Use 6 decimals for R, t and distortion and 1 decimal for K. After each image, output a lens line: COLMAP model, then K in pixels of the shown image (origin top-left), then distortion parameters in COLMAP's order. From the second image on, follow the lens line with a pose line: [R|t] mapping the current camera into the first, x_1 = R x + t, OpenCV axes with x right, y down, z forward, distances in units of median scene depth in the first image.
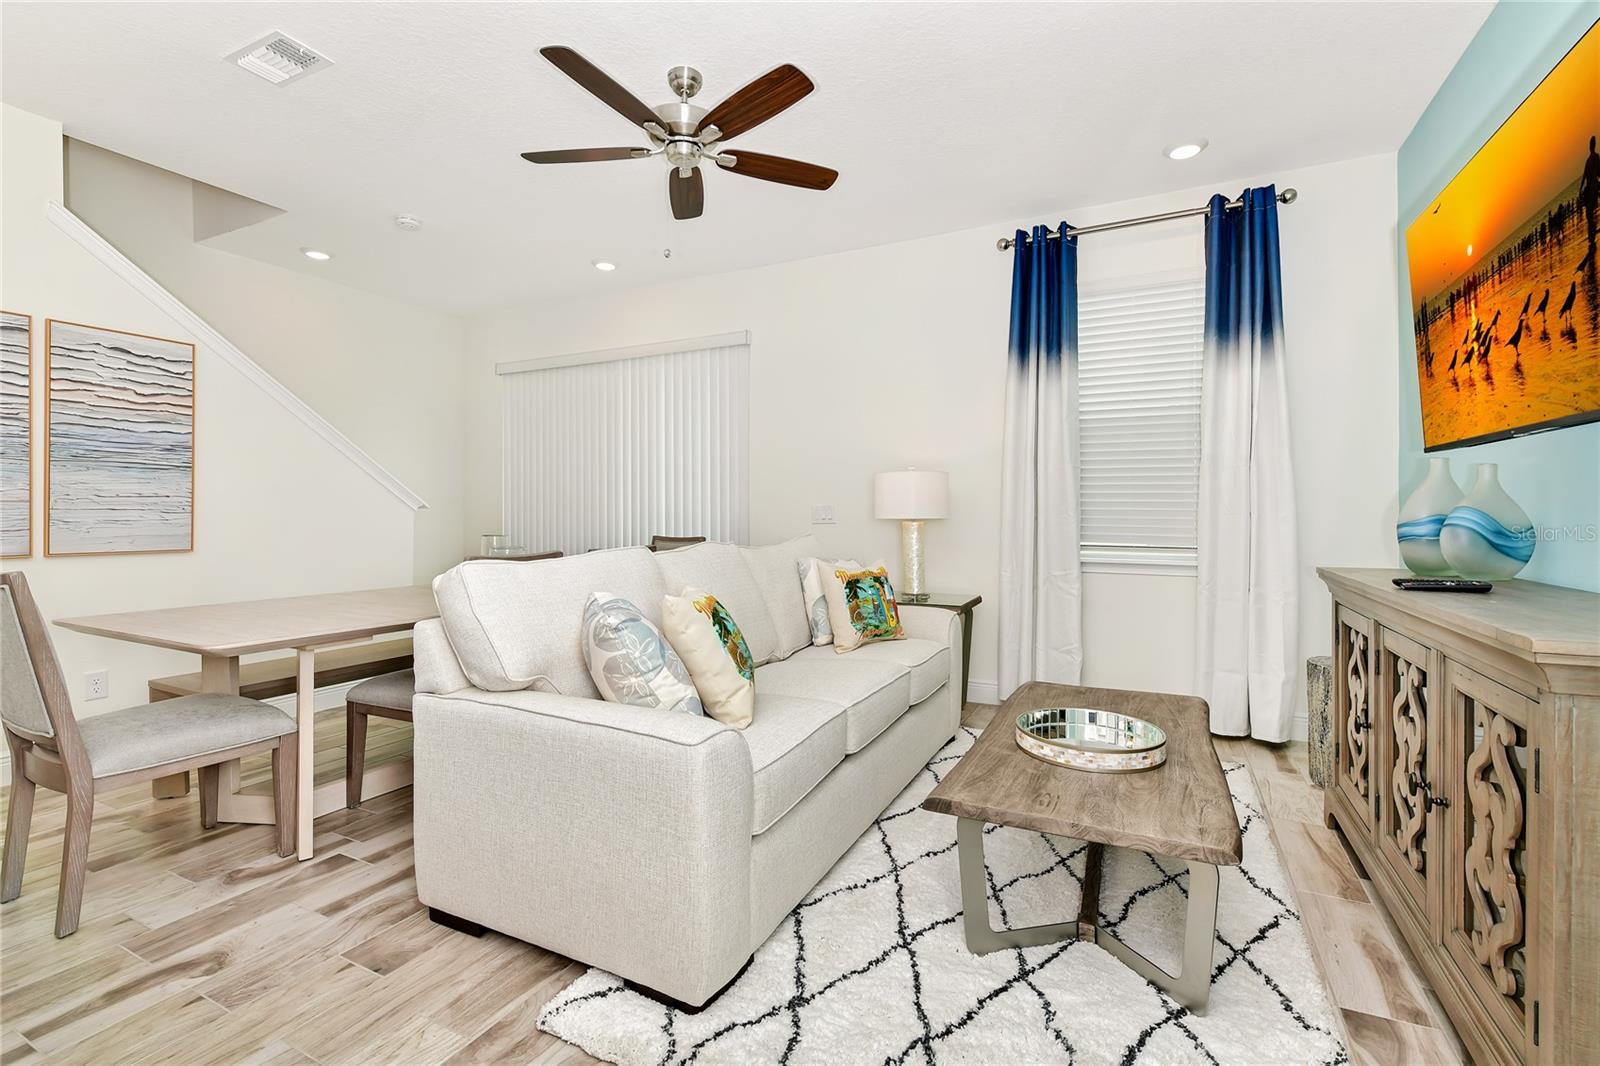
lens RADIAL K [[718.7, 0, 807.7], [0, 718.7, 519.0], [0, 0, 1]] dist [-0.001143, -0.001018]
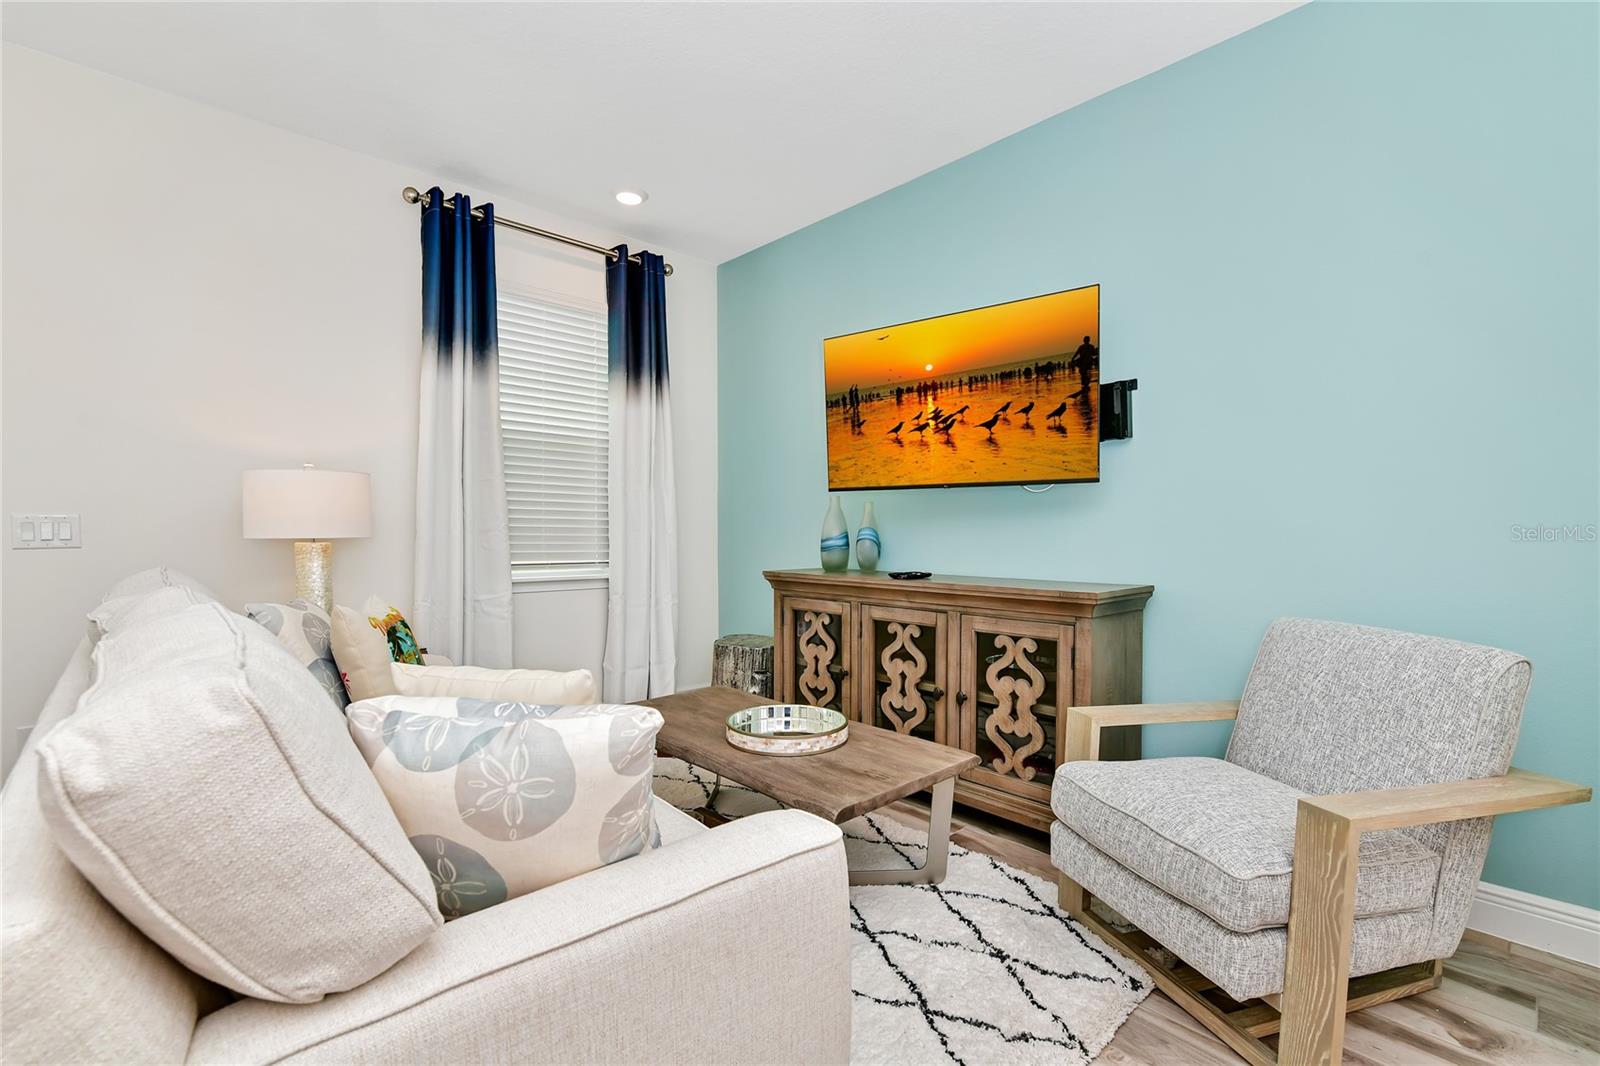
lens RADIAL K [[704.7, 0, 812.5], [0, 704.7, 544.5], [0, 0, 1]] dist [0.000758, 0.000303]
pose [[0.346394, -0.022044, 0.937830, -0.433567], [0.020987, 0.999656, 0.015746, 0.006949], [-0.937854, 0.014228, 0.346738, 0.421804]]
